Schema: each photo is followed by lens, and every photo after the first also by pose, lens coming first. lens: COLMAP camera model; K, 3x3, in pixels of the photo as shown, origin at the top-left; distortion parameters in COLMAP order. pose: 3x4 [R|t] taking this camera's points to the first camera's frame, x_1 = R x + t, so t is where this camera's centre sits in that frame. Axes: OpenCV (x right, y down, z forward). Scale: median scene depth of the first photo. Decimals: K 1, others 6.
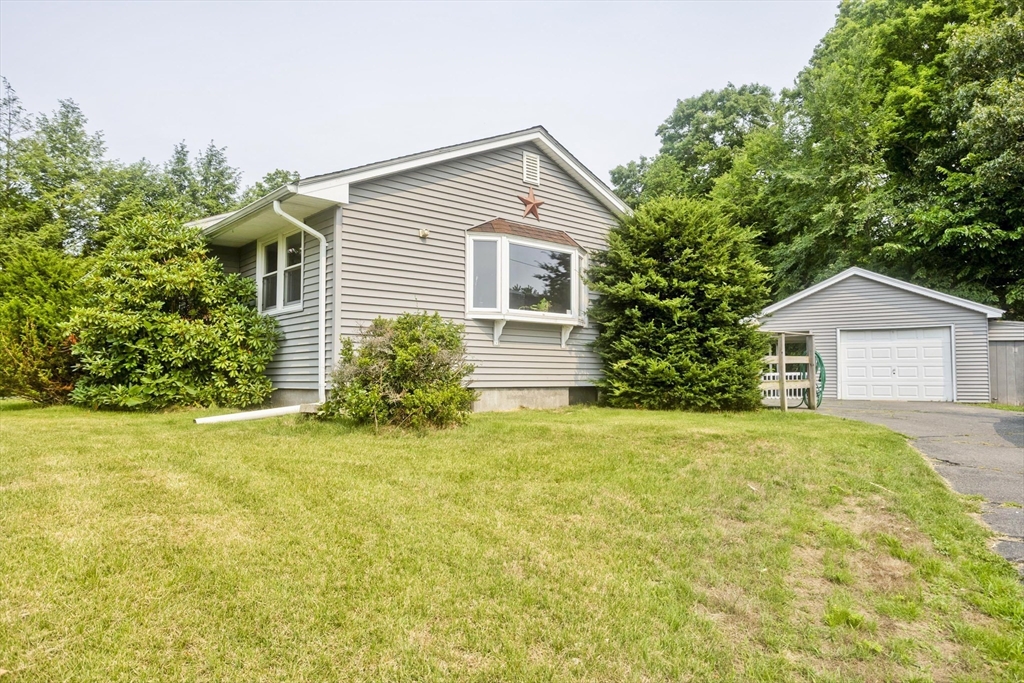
lens RADIAL K [[661.3, 0, 509.0], [0, 661.3, 331.4], [0, 0, 1]] dist [-0.000232, -0.000640]
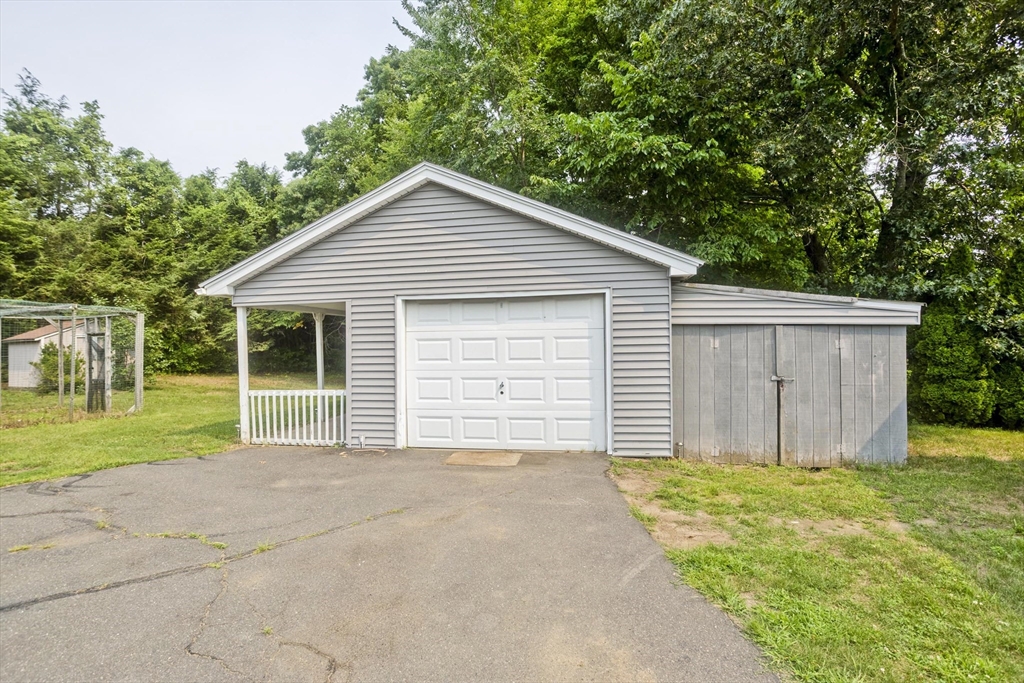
lens RADIAL K [[500.2, 0, 504.2], [0, 500.2, 332.9], [0, 0, 1]] dist [-0.051820, 0.035051]
pose [[0.941863, -0.007475, 0.335915, 0.455014], [-0.006913, 0.999110, 0.041616, 0.005505], [-0.335927, -0.041518, 0.940973, 0.650823]]
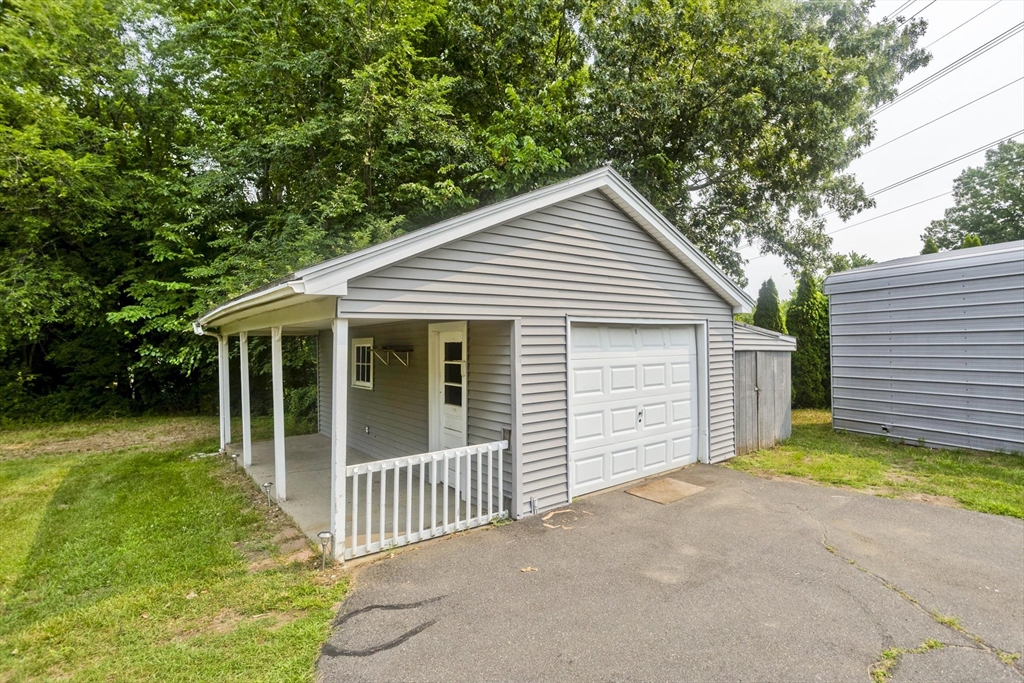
lens RADIAL K [[500.2, 0, 504.2], [0, 500.2, 332.9], [0, 0, 1]] dist [-0.051820, 0.035051]
pose [[0.391121, 0.016648, 0.920189, 0.218668], [-0.040704, 0.999171, -0.000776, 0.005764], [-0.919439, -0.037152, 0.391474, 0.932769]]
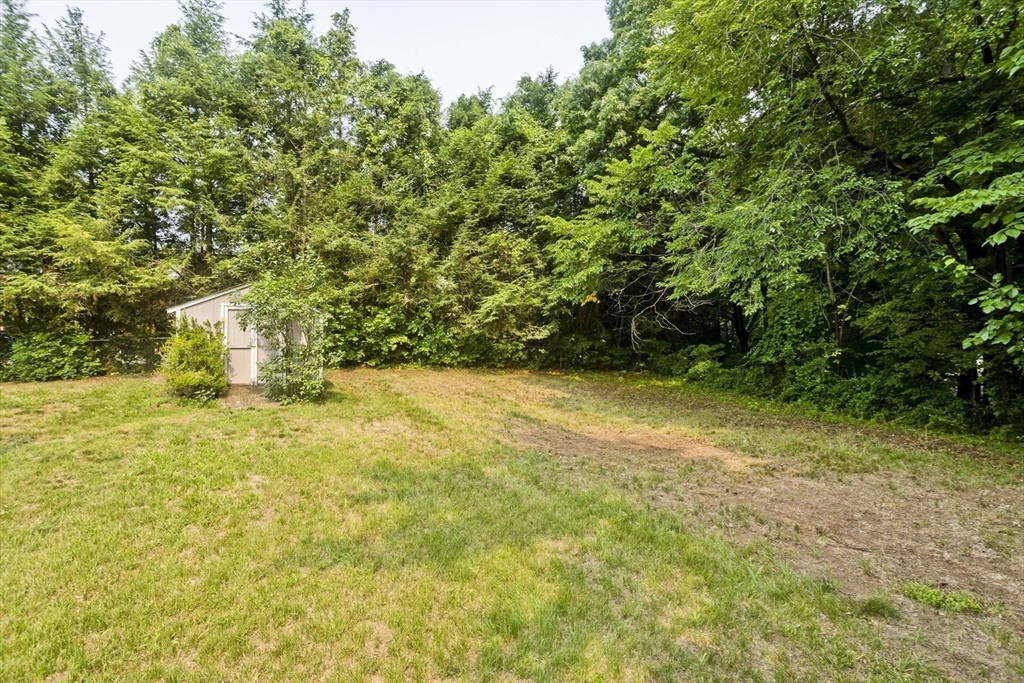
lens RADIAL K [[493.2, 0, 520.1], [0, 493.2, 339.9], [0, 0, 1]] dist [-0.055750, 0.030877]
pose [[0.969588, 0.014550, -0.244310, 0.470966], [0.004612, 0.996968, 0.077680, 0.052780], [0.244699, -0.076444, 0.966581, 1.348794]]
